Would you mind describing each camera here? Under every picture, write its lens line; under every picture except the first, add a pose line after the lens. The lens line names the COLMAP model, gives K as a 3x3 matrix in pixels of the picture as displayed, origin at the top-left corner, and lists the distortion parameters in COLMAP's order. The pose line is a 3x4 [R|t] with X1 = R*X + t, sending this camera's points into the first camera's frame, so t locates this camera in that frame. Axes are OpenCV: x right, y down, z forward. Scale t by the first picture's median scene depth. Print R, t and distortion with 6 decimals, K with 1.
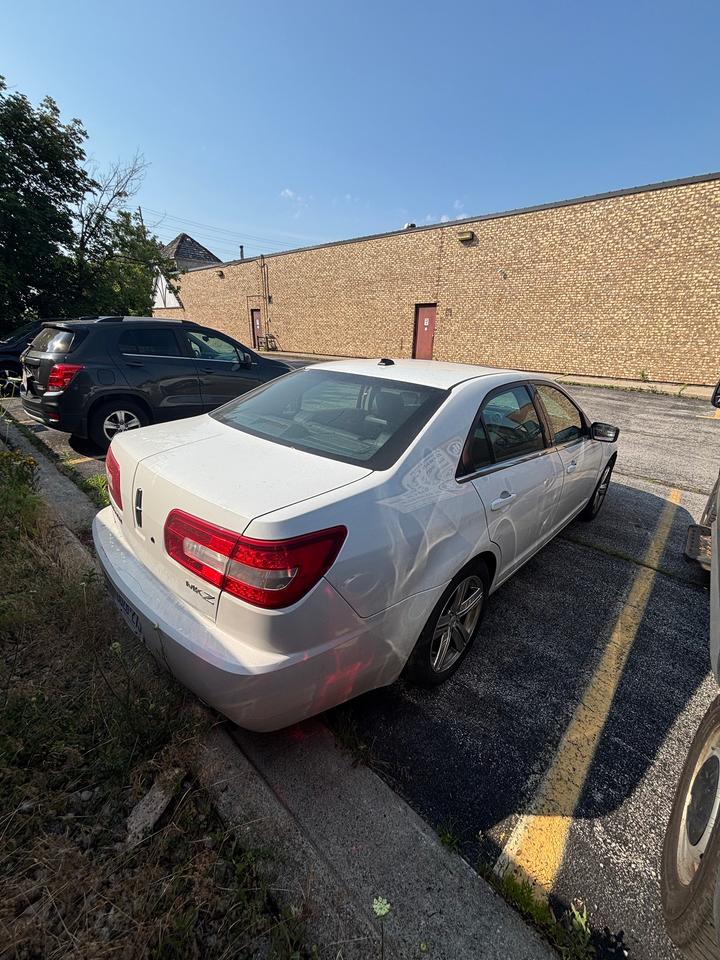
lens RADIAL K [[392.4, 0, 358.0], [0, 392.4, 477.0], [0, 0, 1]] dist [-0.003221, 0.000106]
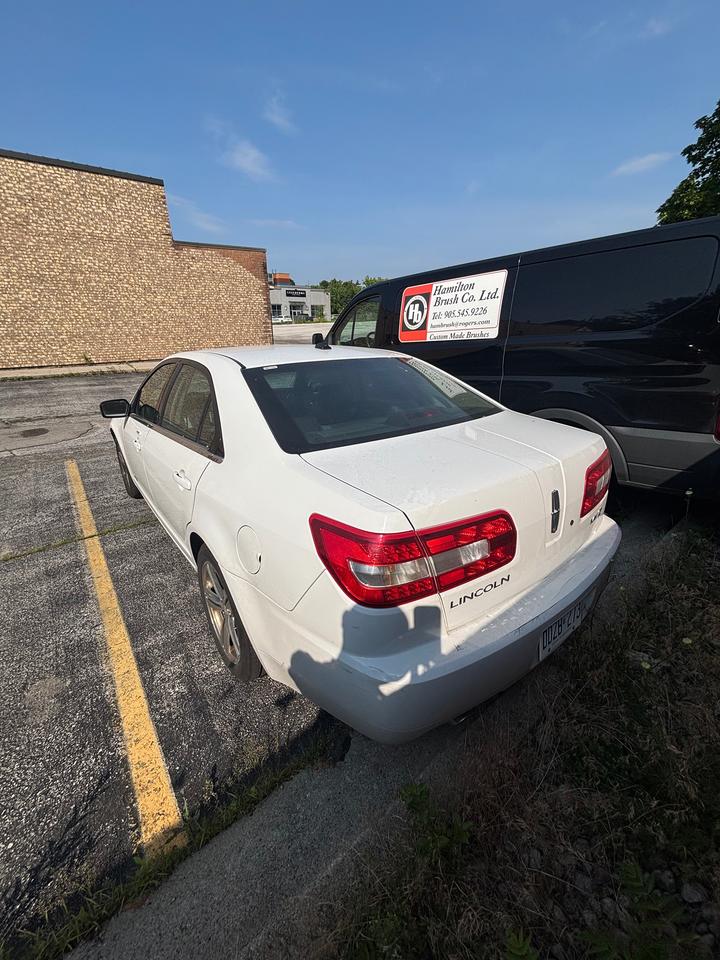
lens RADIAL K [[392.4, 0, 365.1], [0, 392.4, 479.1], [0, 0, 1]] dist [-0.003221, 0.000106]
pose [[0.133642, -0.392688, 0.909910, -0.207959], [0.352239, 0.877016, 0.326758, -0.065951], [-0.926320, 0.276837, 0.255526, 0.168454]]
